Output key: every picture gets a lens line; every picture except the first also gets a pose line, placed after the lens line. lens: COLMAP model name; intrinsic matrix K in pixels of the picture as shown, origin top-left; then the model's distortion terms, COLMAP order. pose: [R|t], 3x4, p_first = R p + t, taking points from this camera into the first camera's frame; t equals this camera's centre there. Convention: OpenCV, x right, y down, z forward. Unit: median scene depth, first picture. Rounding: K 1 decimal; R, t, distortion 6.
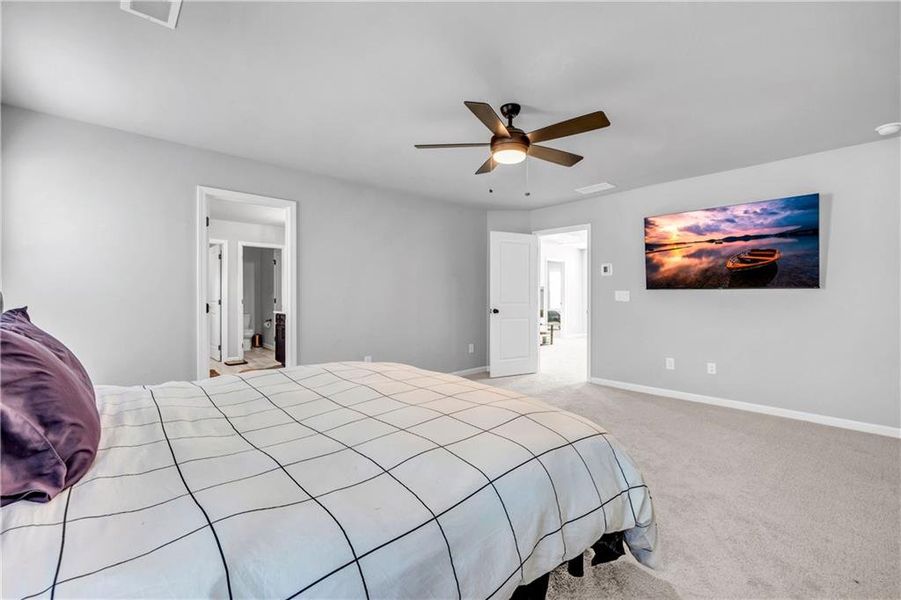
lens RADIAL K [[393.3, 0, 450.5], [0, 393.3, 300.0], [0, 0, 1]] dist [-0.000707, -0.000385]
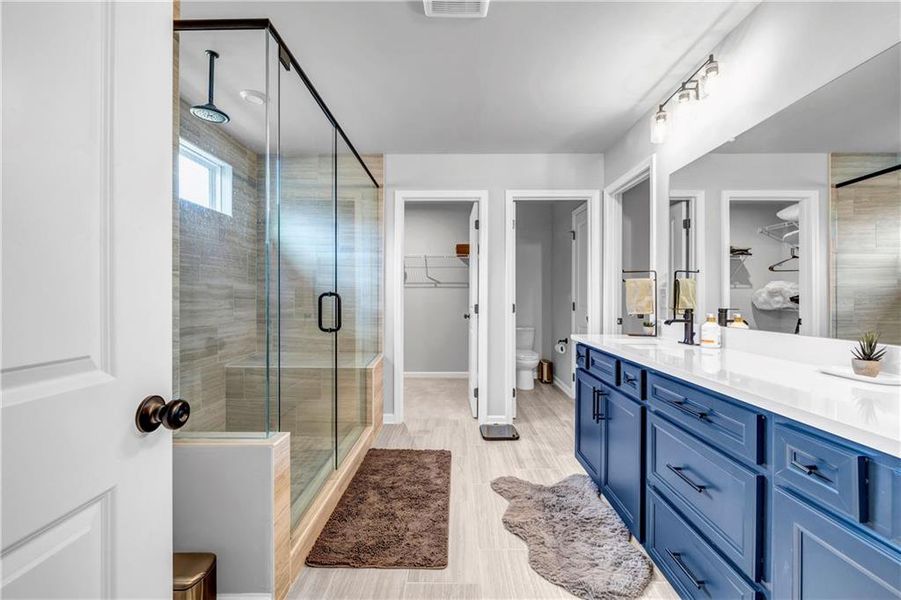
lens RADIAL K [[393.3, 0, 450.5], [0, 393.3, 300.0], [0, 0, 1]] dist [-0.000707, -0.000385]
pose [[0.750920, 0.004299, -0.660379, -0.240643], [-0.006181, 0.999981, -0.000518, -0.005821], [0.660365, 0.004471, 0.750932, 0.535214]]
